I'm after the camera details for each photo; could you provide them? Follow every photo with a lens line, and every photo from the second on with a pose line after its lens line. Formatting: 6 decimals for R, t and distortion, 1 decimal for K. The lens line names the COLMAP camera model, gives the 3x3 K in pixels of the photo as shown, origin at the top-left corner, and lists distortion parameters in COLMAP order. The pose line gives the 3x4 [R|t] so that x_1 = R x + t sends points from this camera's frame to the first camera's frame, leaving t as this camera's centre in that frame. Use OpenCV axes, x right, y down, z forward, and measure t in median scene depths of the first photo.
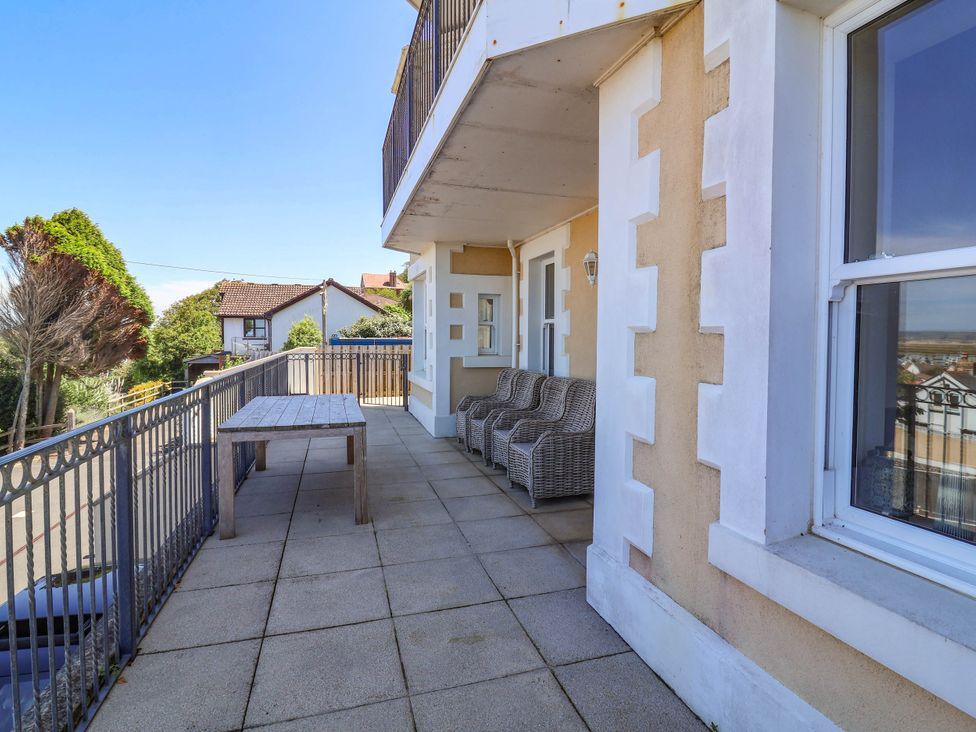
lens RADIAL K [[517.2, 0, 488.0], [0, 517.2, 366.0], [0, 0, 1]] dist [-0.028330, -0.012101]
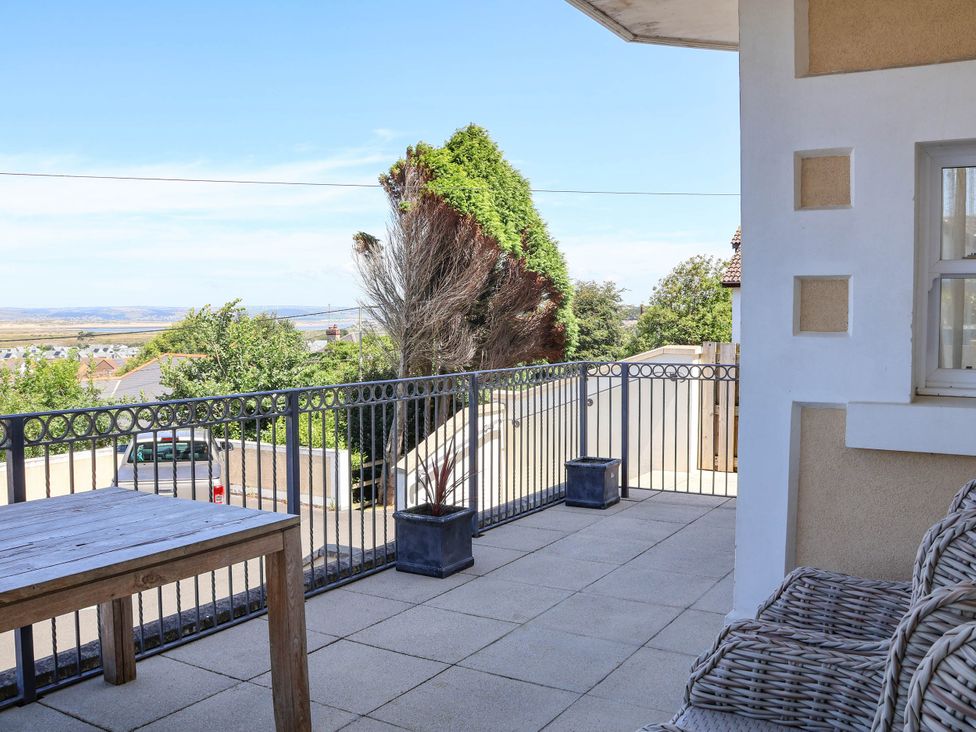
lens RADIAL K [[901.0, 0, 488.0], [0, 901.0, 366.0], [0, 0, 1]] dist [0.002762, 0.002370]
pose [[0.670538, 0.033348, -0.741125, 0.074066], [-0.038281, 0.999214, 0.010326, -0.016135], [0.740887, 0.021447, 0.671287, 0.275038]]
